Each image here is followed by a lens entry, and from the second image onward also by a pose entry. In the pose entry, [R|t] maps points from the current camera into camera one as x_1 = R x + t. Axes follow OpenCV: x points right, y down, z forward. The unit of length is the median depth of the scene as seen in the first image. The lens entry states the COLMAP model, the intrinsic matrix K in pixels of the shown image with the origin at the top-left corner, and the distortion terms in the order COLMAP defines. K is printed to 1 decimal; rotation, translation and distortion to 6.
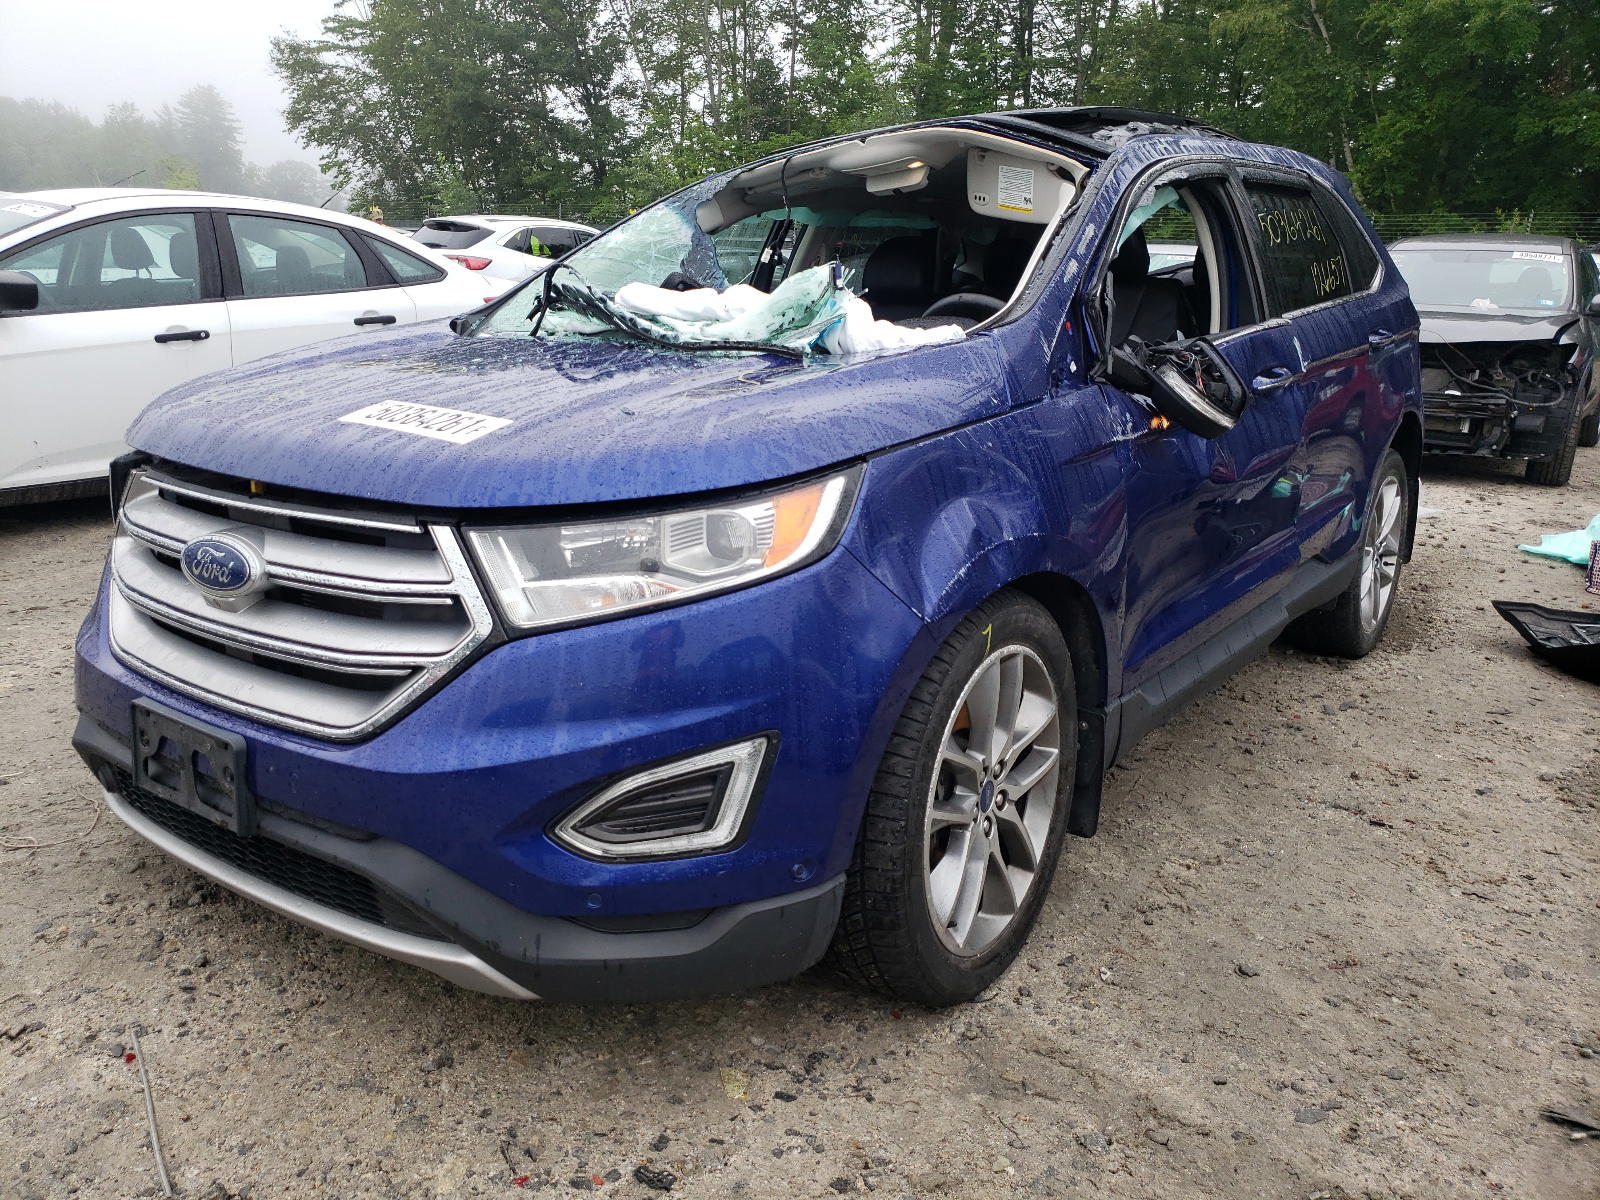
lens RADIAL K [[1216.2, 0, 752.9], [0, 1216.2, 599.8], [0, 0, 1]] dist [0.015924, -0.001900]
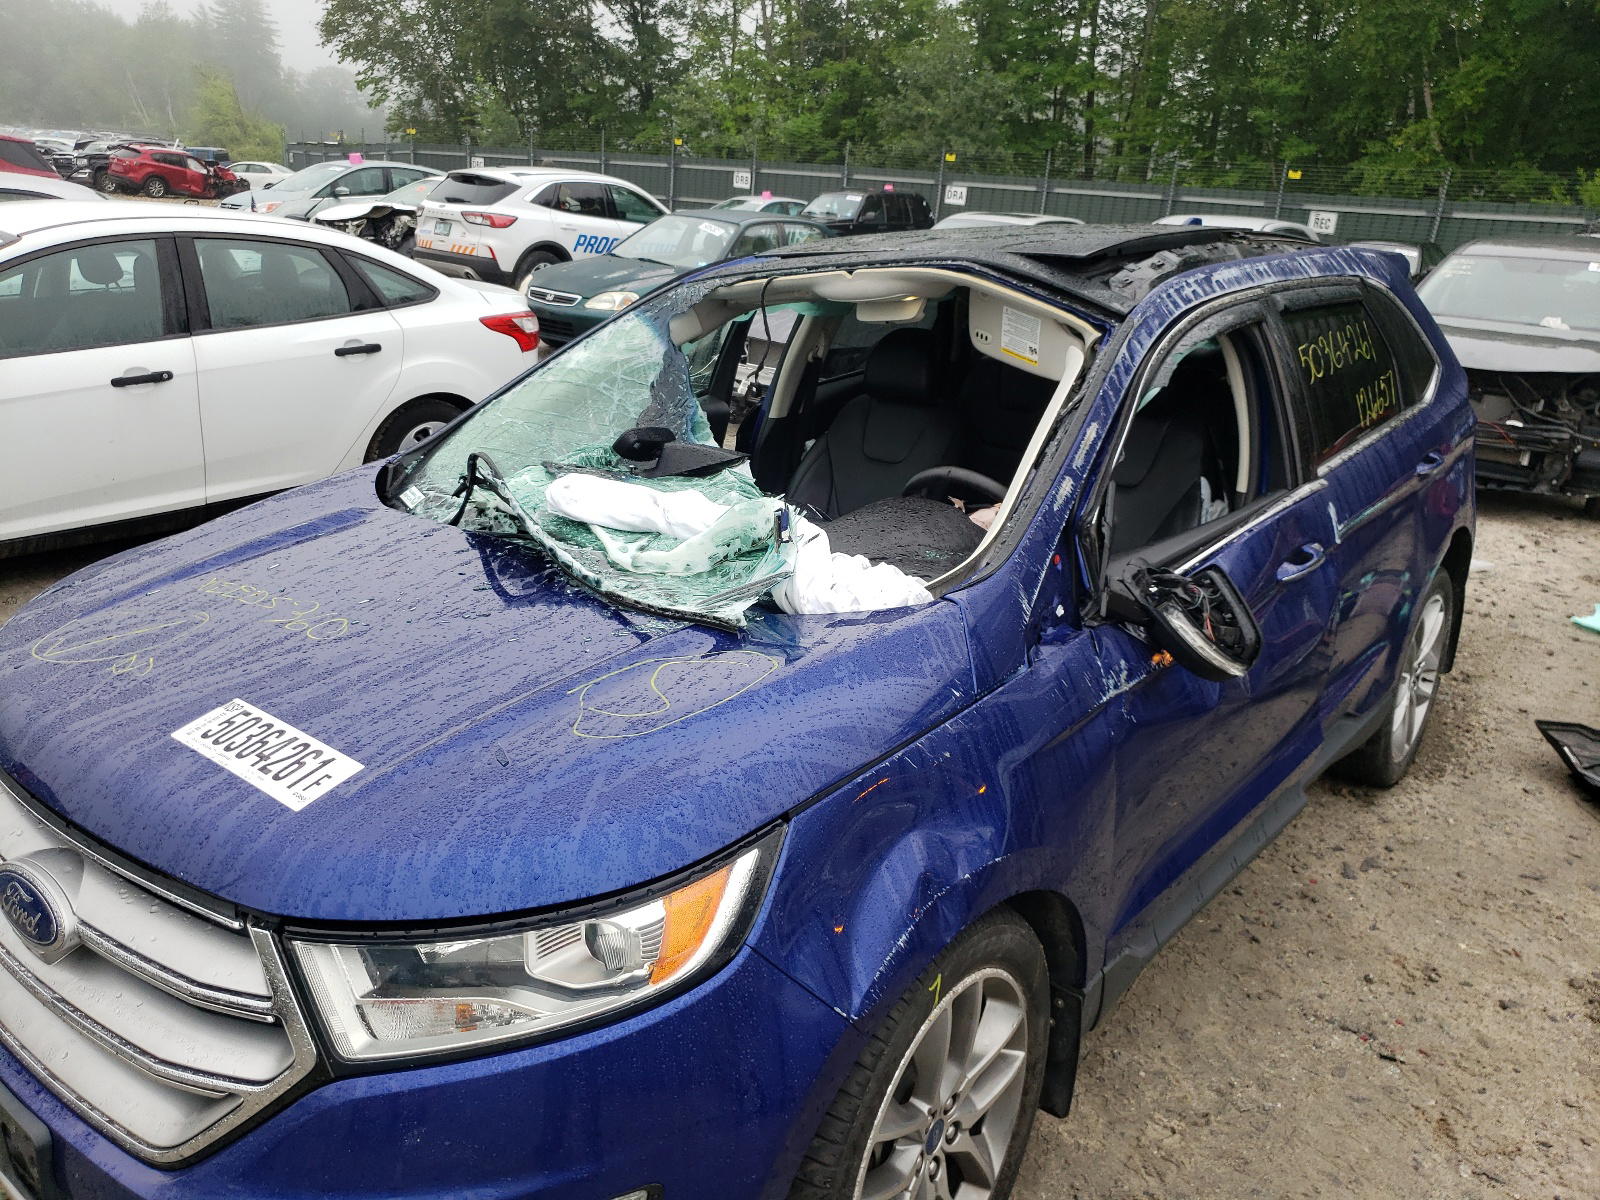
lens RADIAL K [[1207.6, 0, 800.0], [0, 1207.6, 600.0], [0, 0, 1]] dist [0.020800, -0.011842]
pose [[0.999674, 0.025045, -0.004880, 0.056152], [-0.024587, 0.996637, 0.078166, -0.181799], [0.006821, -0.078020, 0.996928, 0.097471]]
